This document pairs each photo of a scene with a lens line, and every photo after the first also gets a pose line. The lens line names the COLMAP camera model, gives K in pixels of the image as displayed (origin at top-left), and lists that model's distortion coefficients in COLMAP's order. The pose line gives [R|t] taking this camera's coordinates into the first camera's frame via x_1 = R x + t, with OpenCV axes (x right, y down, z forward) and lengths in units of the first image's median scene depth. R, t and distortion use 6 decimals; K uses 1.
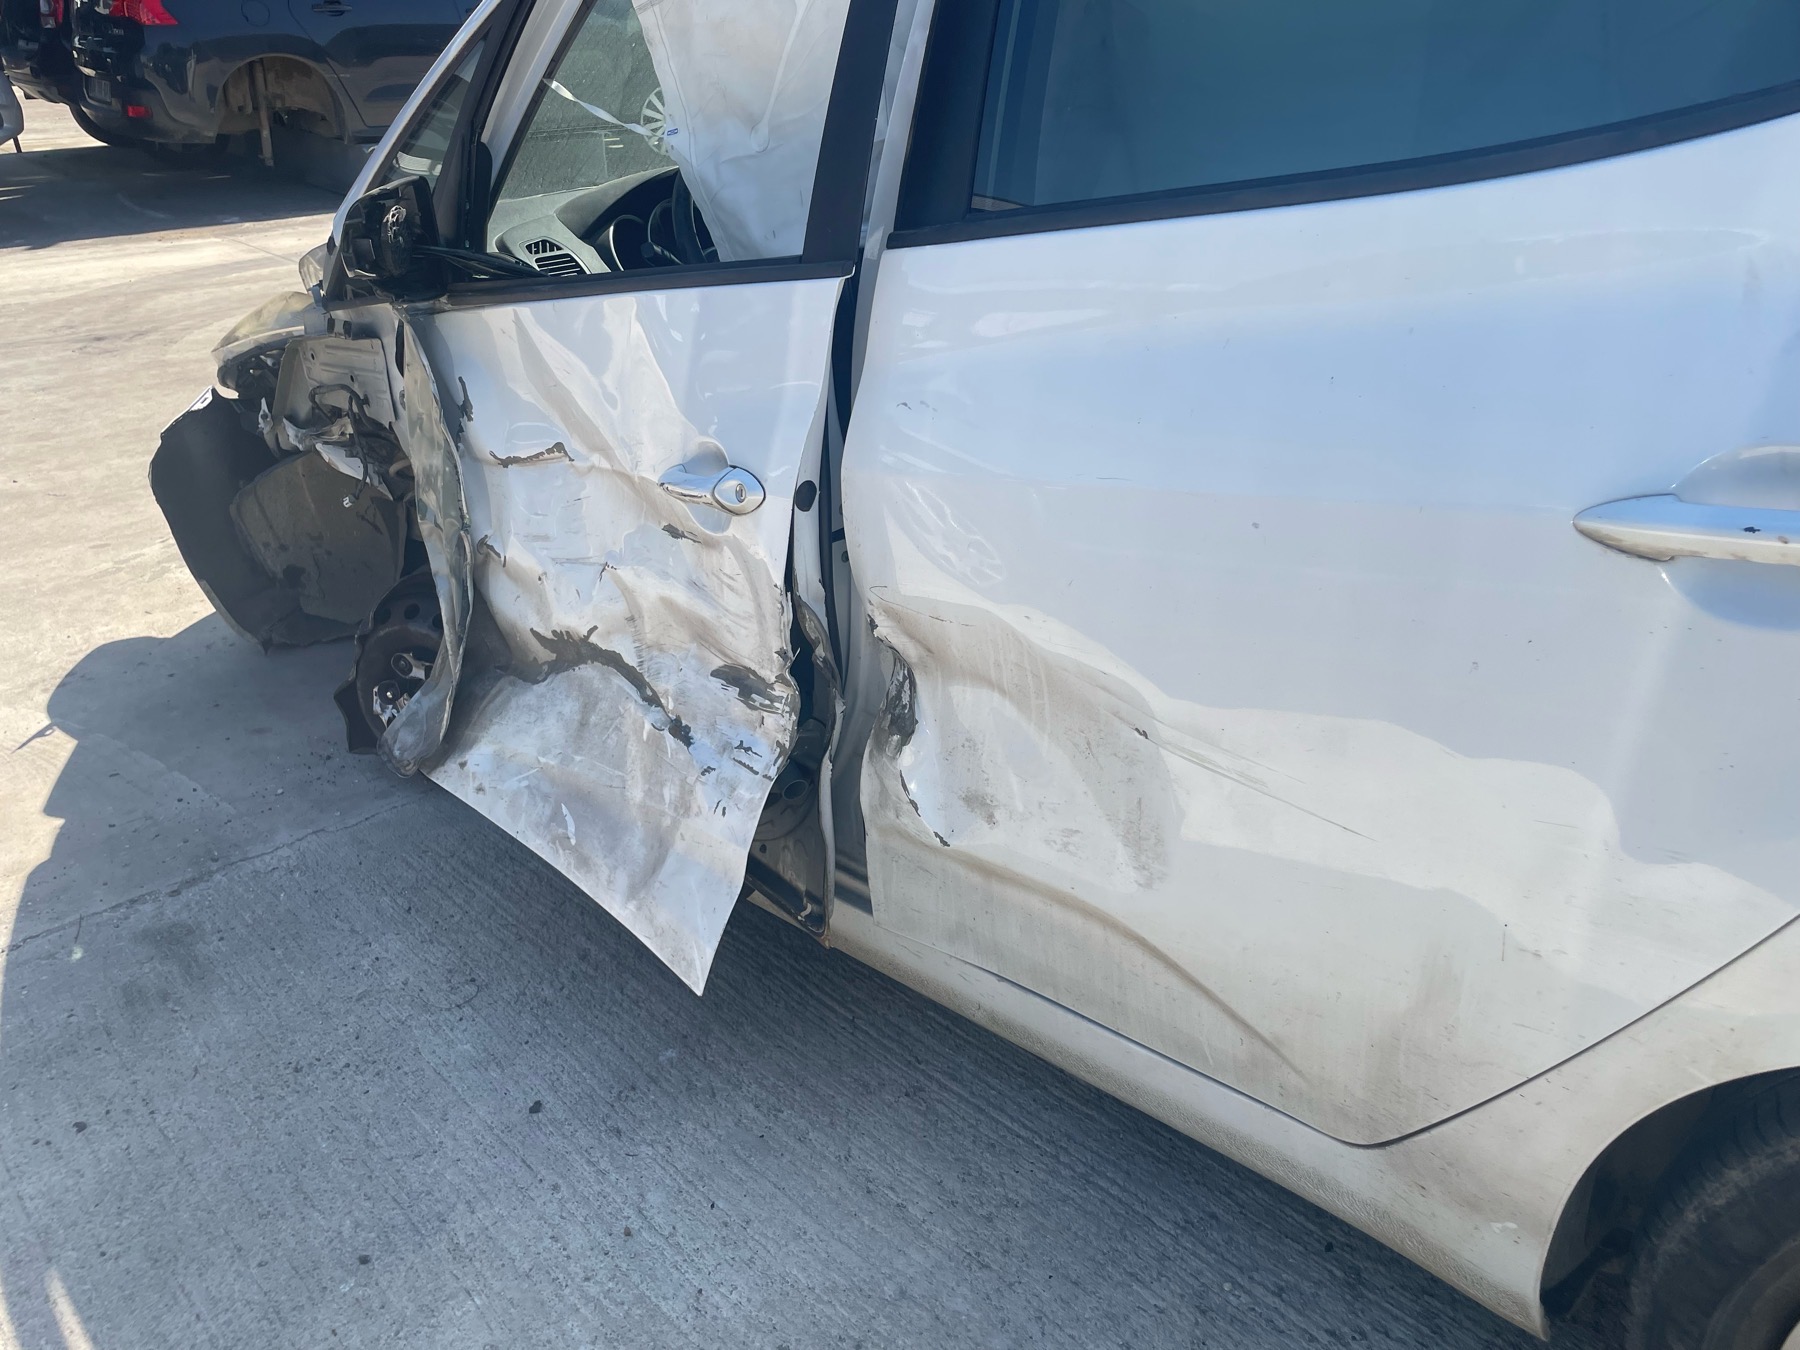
lens RADIAL K [[1350.7, 0, 873.6], [0, 1350.7, 637.4], [0, 0, 1]] dist [0.075594, -0.098794]
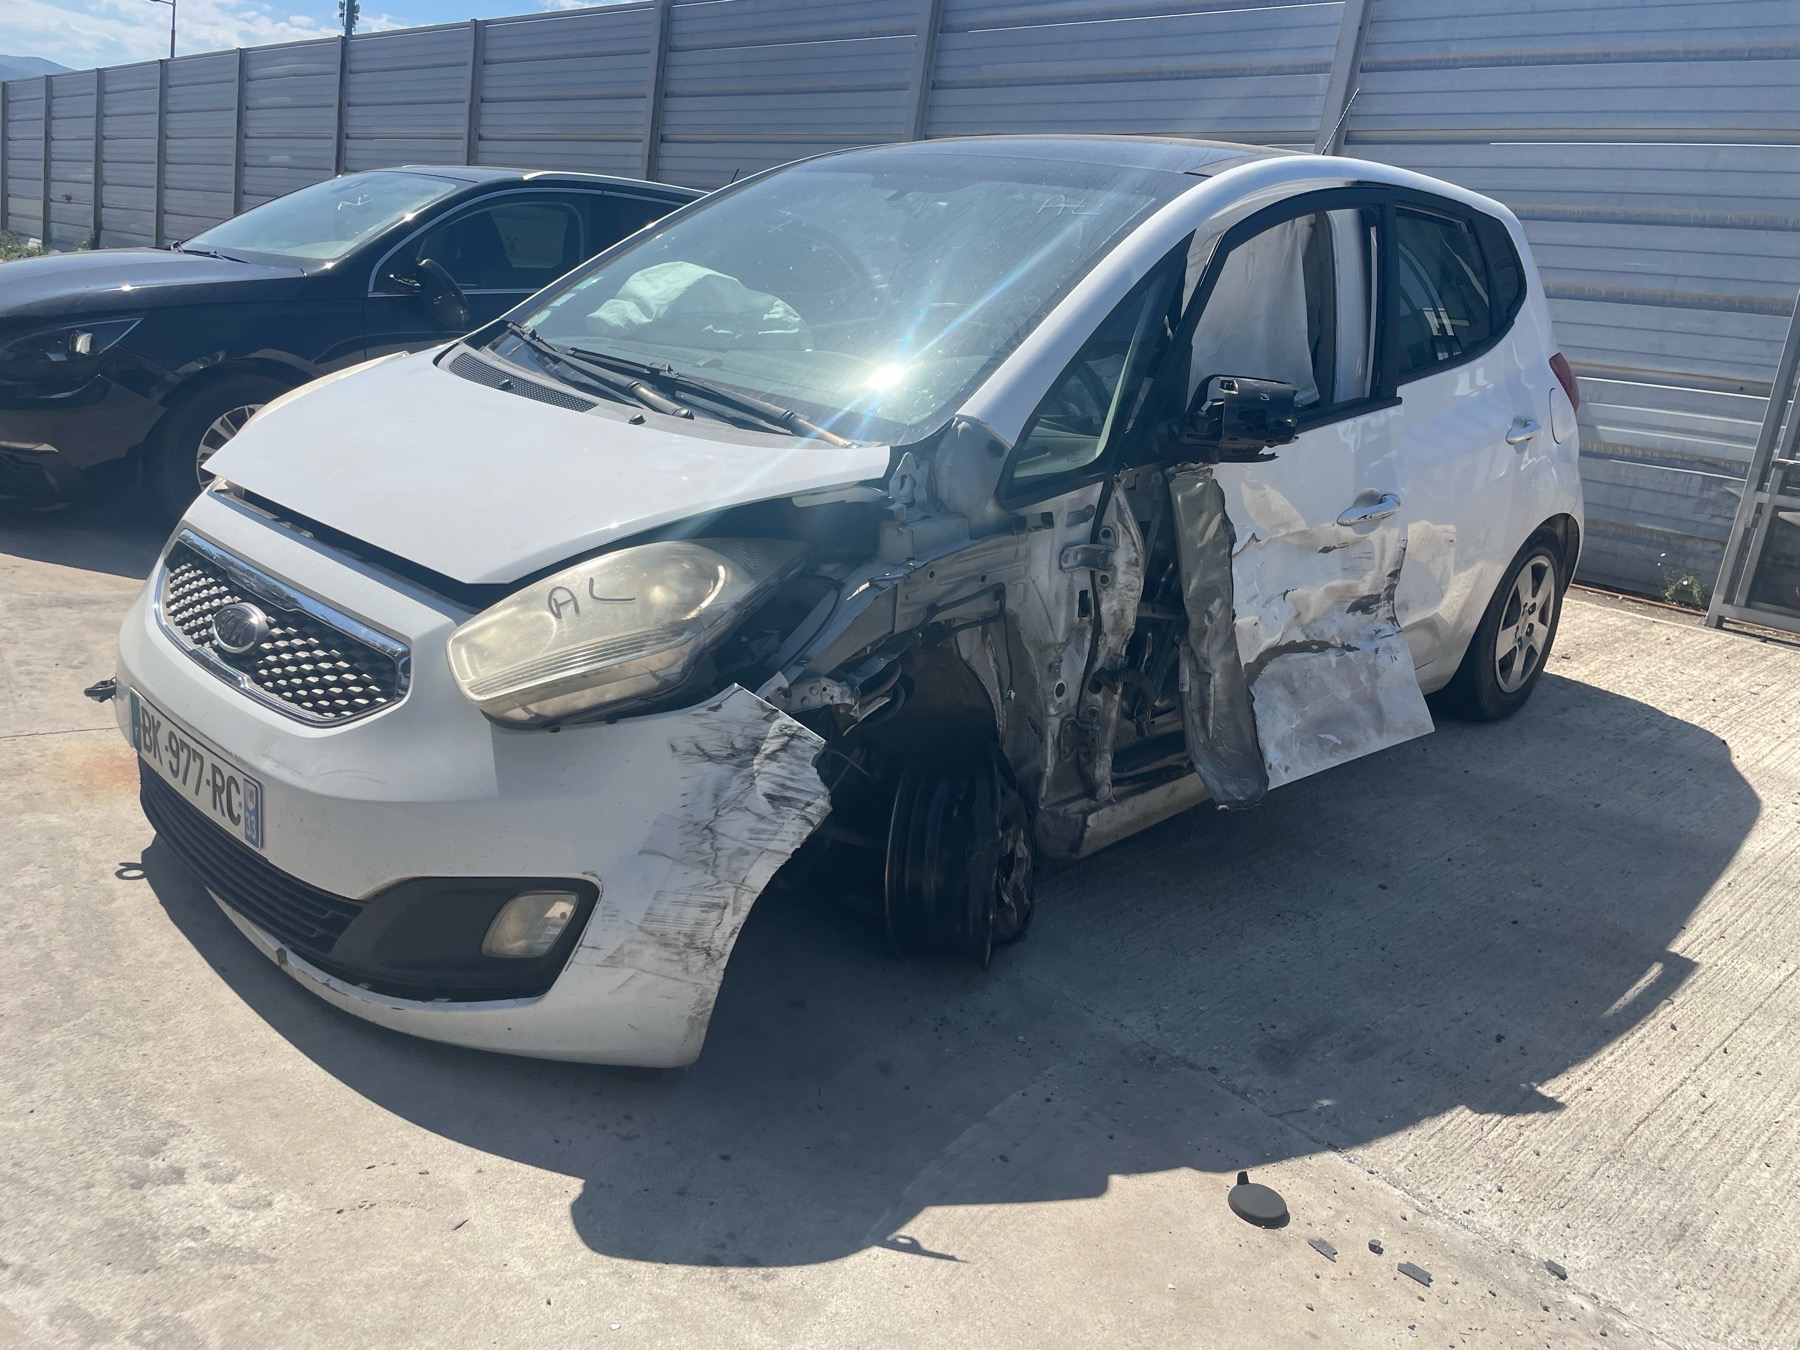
lens RADIAL K [[1340.5, 0, 922.3], [0, 1340.5, 676.5], [0, 0, 1]] dist [0.113529, -0.138191]
pose [[-0.045773, -0.251864, 0.966679, -1.309761], [0.312492, 0.915517, 0.253331, -0.375756], [-0.948817, 0.313675, 0.036799, 1.008403]]
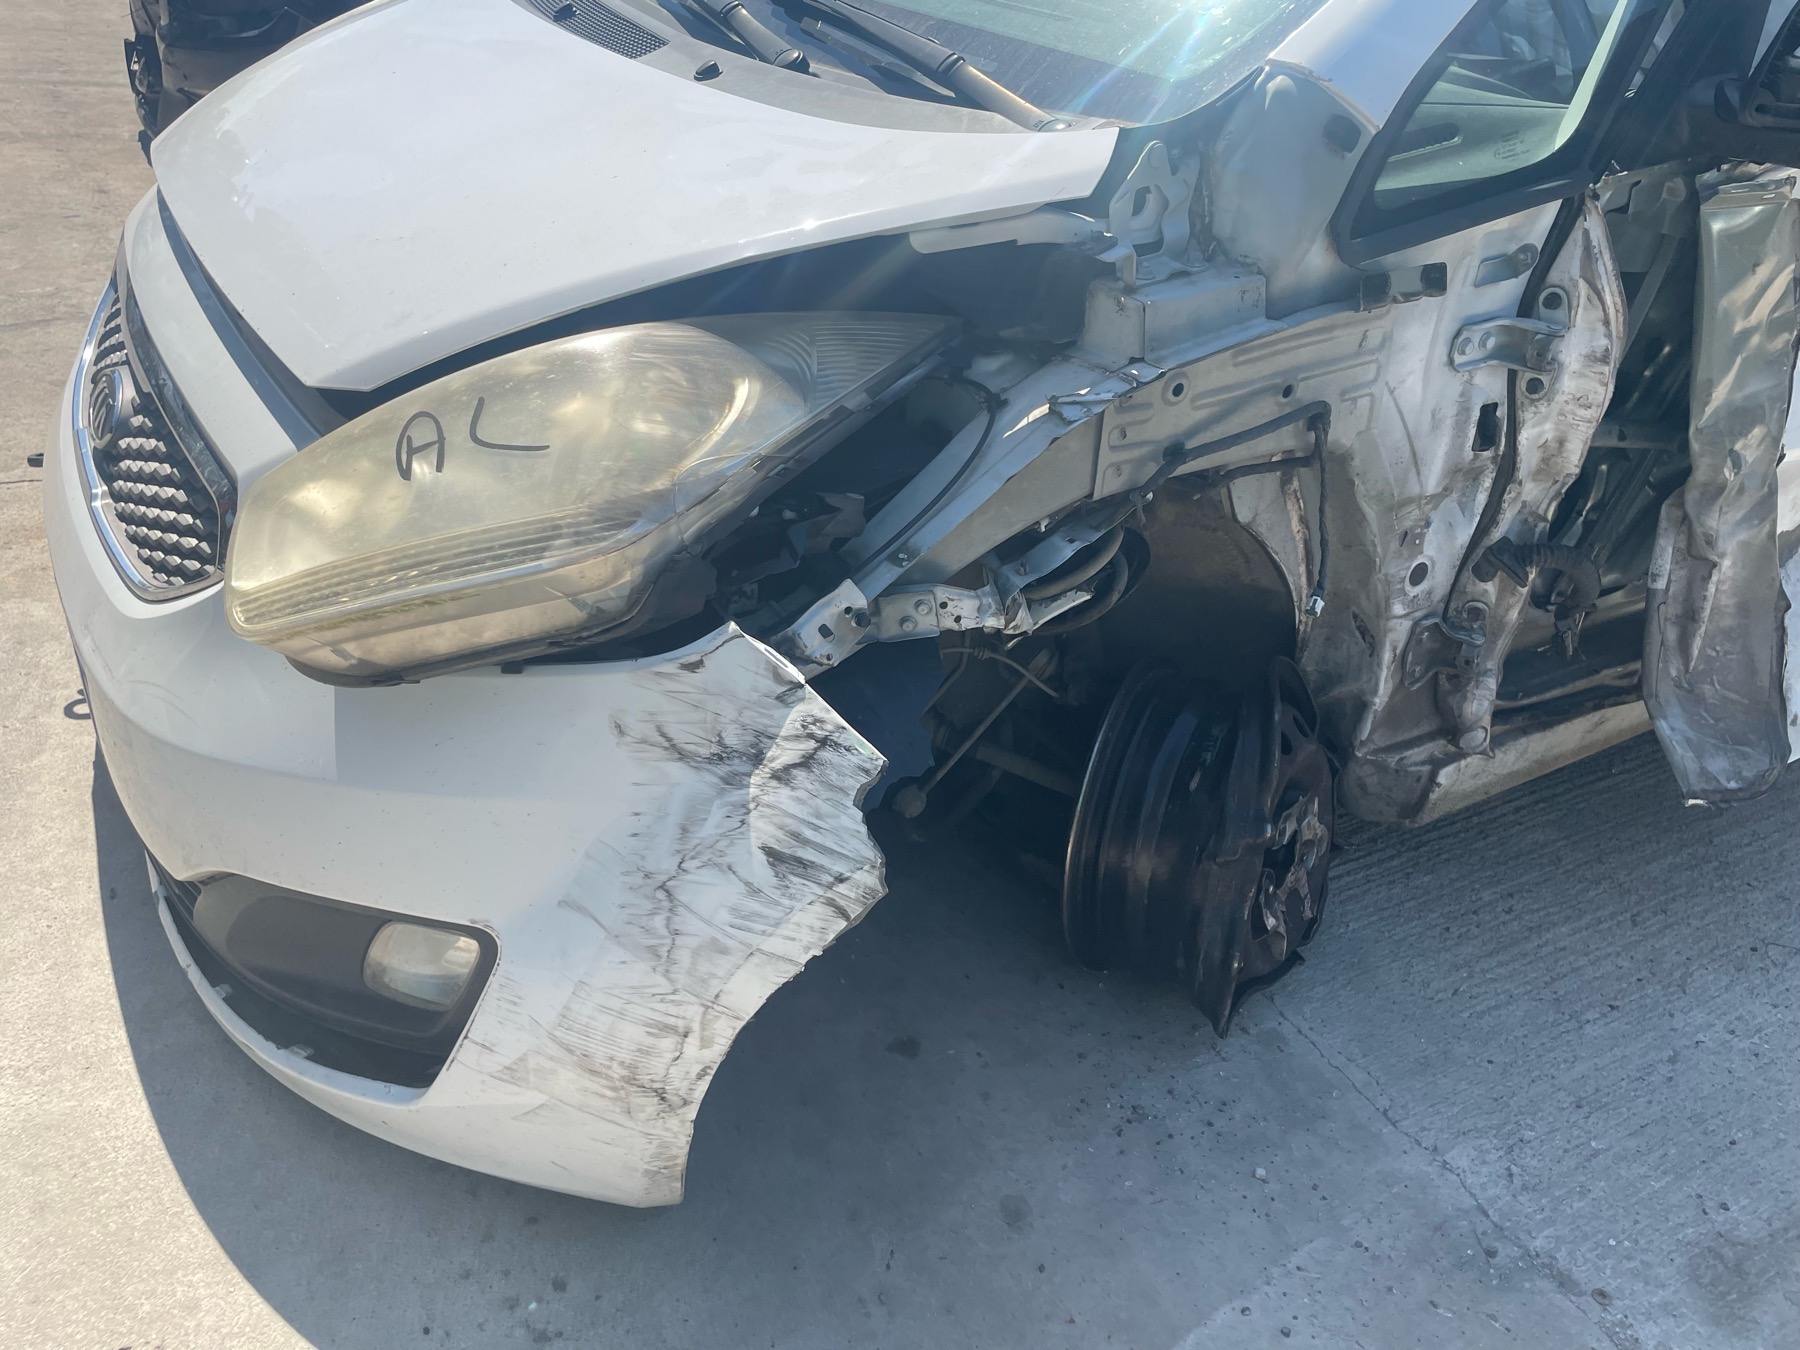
lens RADIAL K [[1352.7, 0, 900.7], [0, 1352.7, 649.2], [0, 0, 1]] dist [0.085021, -0.113883]
pose [[0.234366, -0.447045, 0.863263, -0.895468], [0.319072, 0.874176, 0.366072, -0.334516], [-0.918295, 0.189648, 0.347517, 0.954051]]
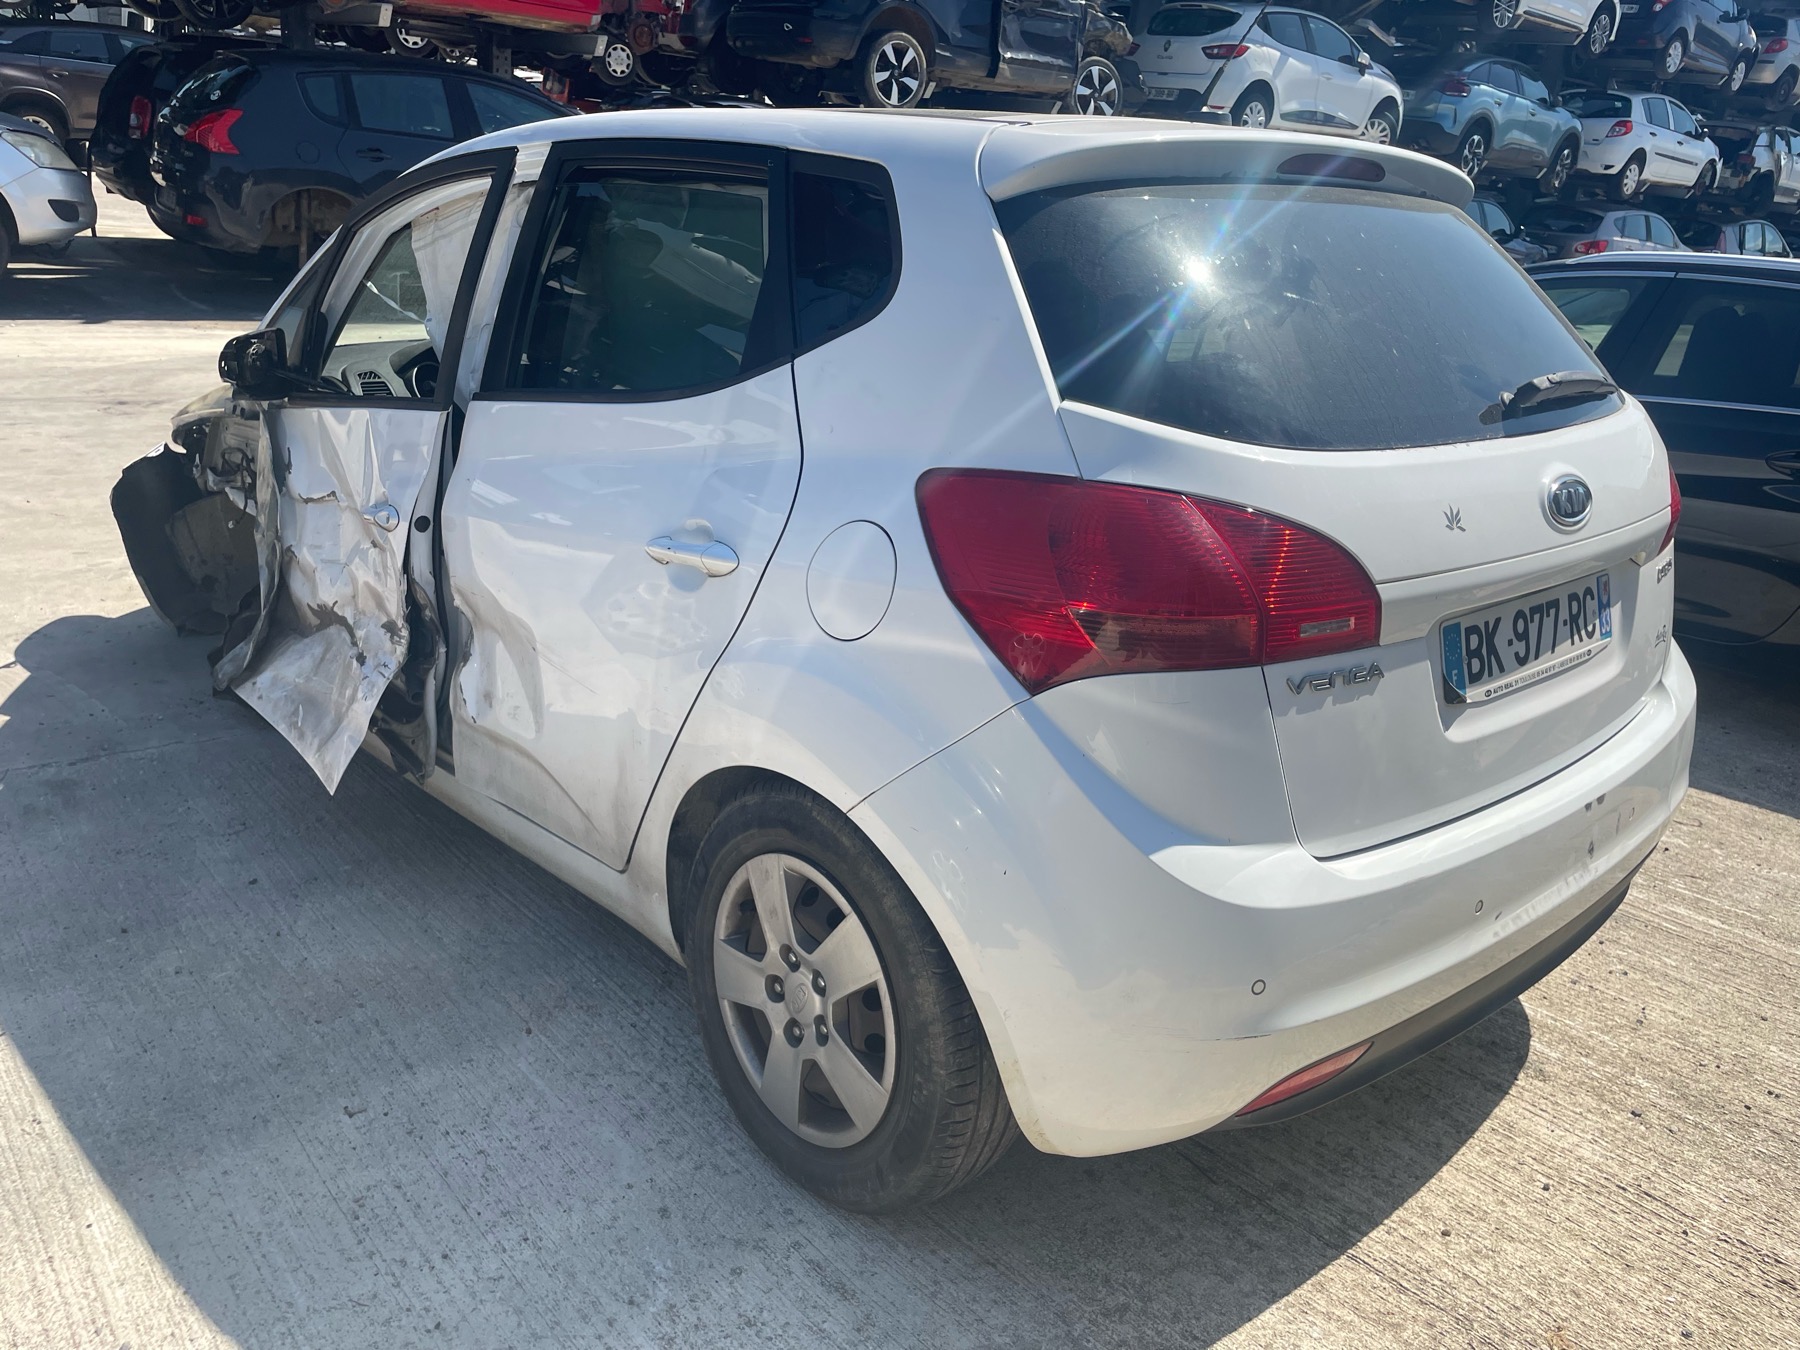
lens RADIAL K [[1341.9, 0, 889.3], [0, 1341.9, 656.6], [0, 0, 1]] dist [0.070117, -0.088924]
pose [[0.993708, 0.111970, -0.002650, 0.352202], [-0.111747, 0.989580, -0.090798, 0.098588], [-0.007544, 0.090522, 0.995866, -0.479169]]
